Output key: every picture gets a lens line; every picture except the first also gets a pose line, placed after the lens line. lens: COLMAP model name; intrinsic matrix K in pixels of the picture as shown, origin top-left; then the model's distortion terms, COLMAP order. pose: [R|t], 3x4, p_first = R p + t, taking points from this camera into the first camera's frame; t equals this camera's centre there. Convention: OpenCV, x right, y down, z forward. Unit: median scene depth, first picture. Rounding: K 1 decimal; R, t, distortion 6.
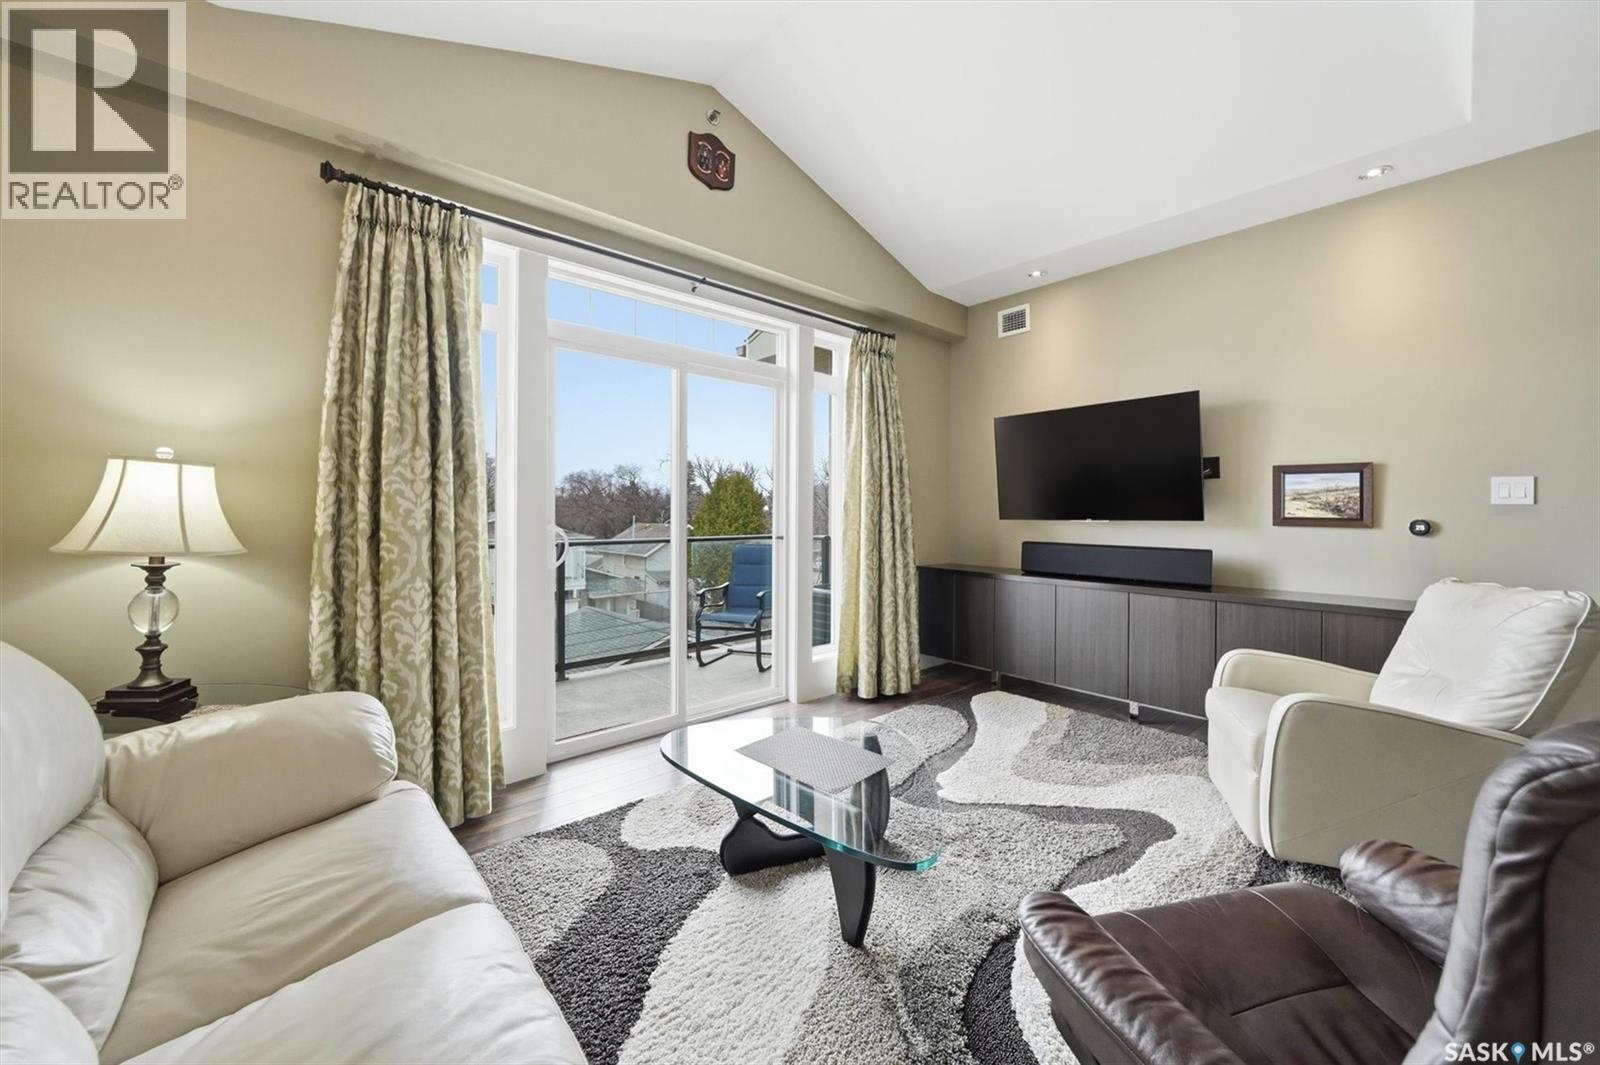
lens RADIAL K [[611.1, 0, 802.3], [0, 611.1, 507.7], [0, 0, 1]] dist [-0.001189, -0.000096]
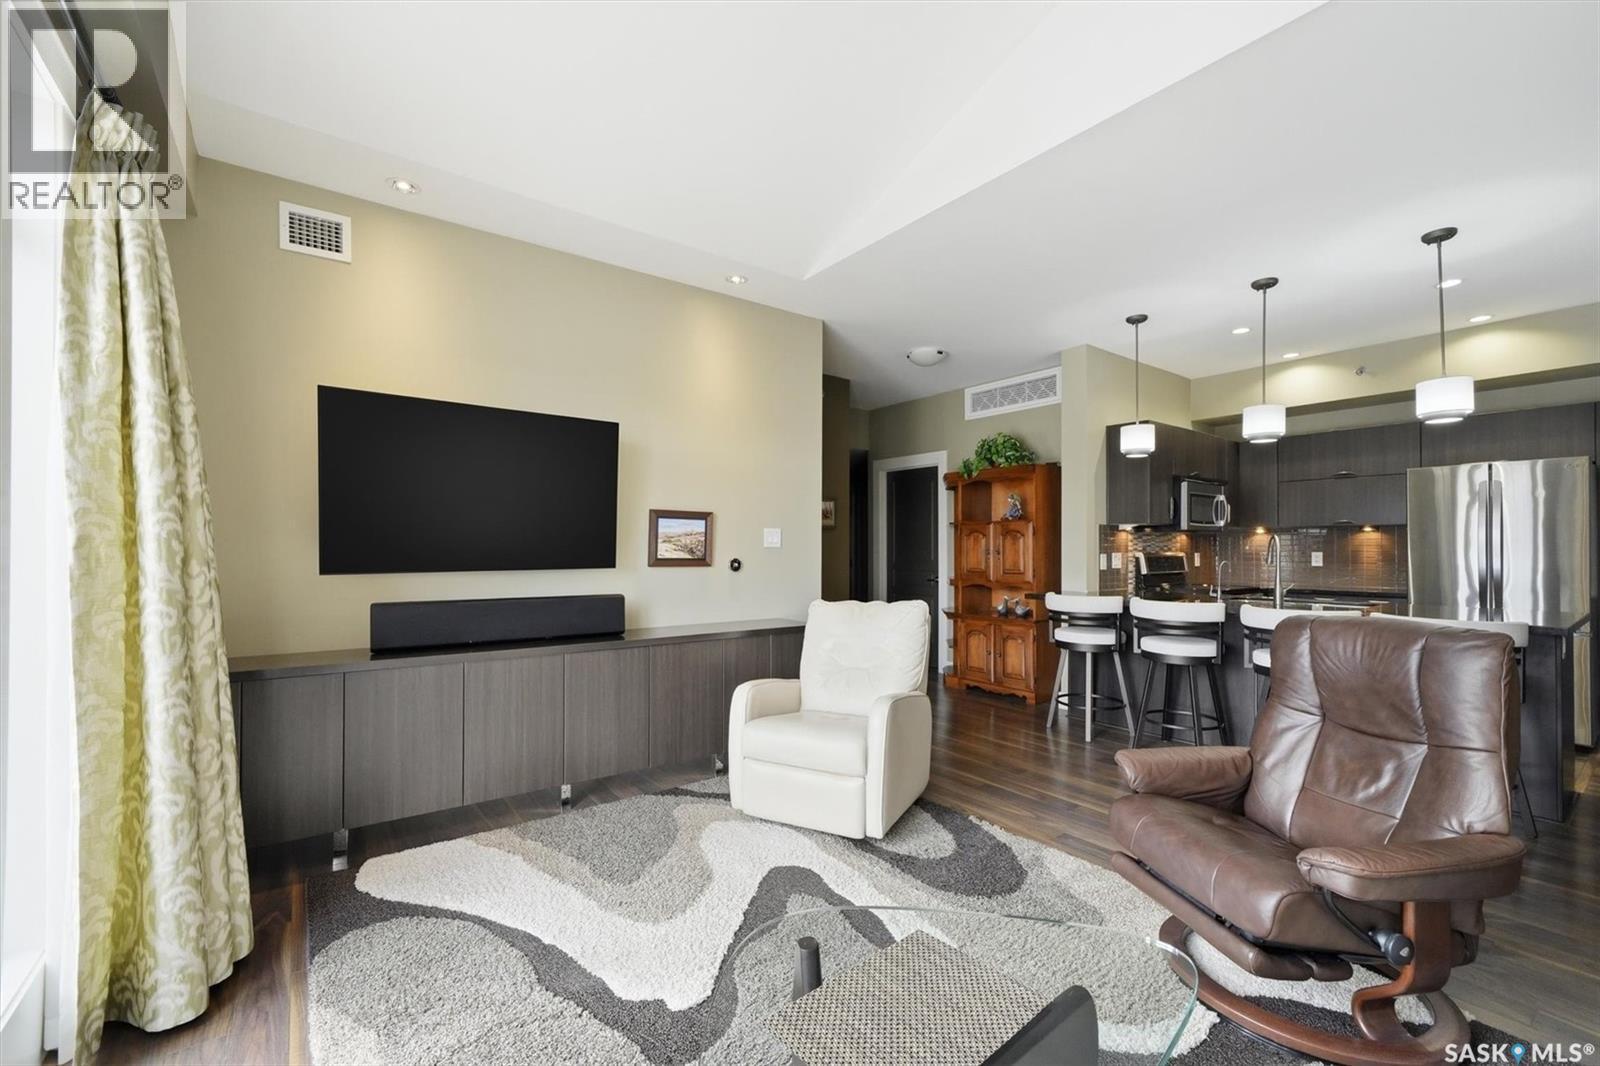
lens RADIAL K [[678.6, 0, 801.0], [0, 678.6, 546.8], [0, 0, 1]] dist [-0.000529, 0.000120]
pose [[0.077886, -0.001067, 0.996962, -0.371001], [-0.005335, 0.999985, 0.001487, -0.007560], [-0.996948, -0.005434, 0.077879, 0.656231]]
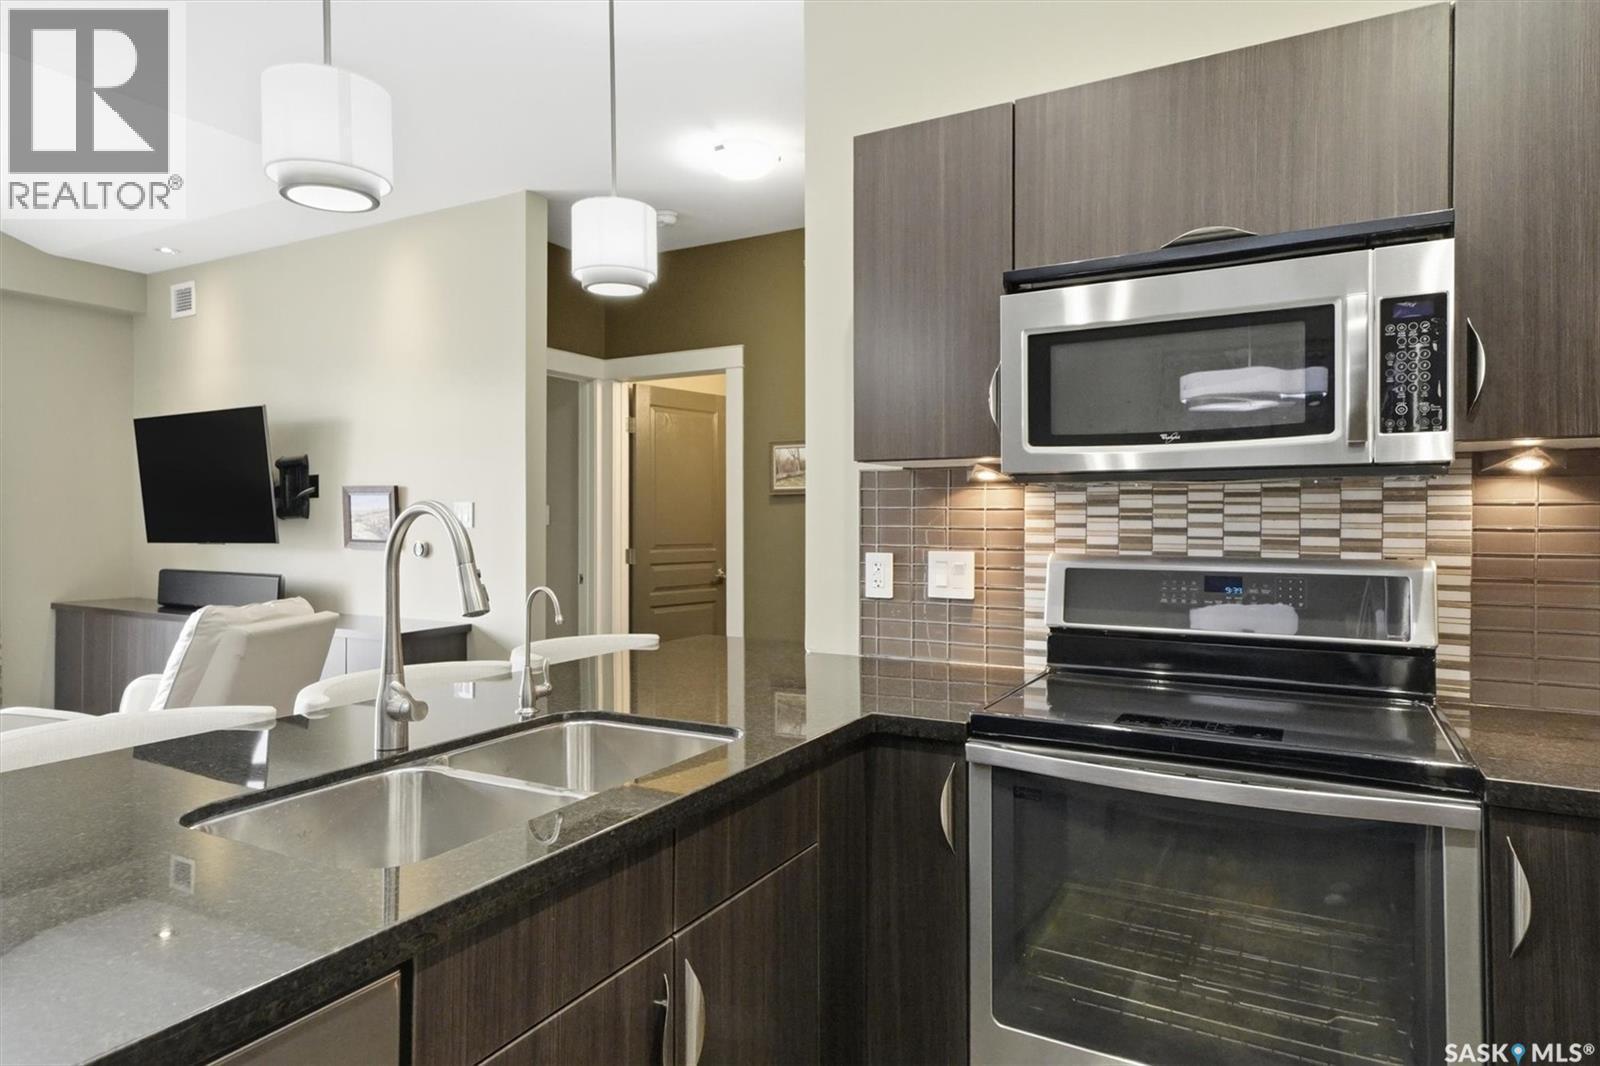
lens RADIAL K [[935.6, 0, 800.5], [0, 935.6, 505.9], [0, 0, 1]] dist [0.050209, 0.000227]
pose [[0.946571, -0.000483, 0.322495, 0.977838], [0.002642, 0.999977, -0.006257, -0.025984], [-0.322485, 0.006775, 0.946550, -0.656845]]
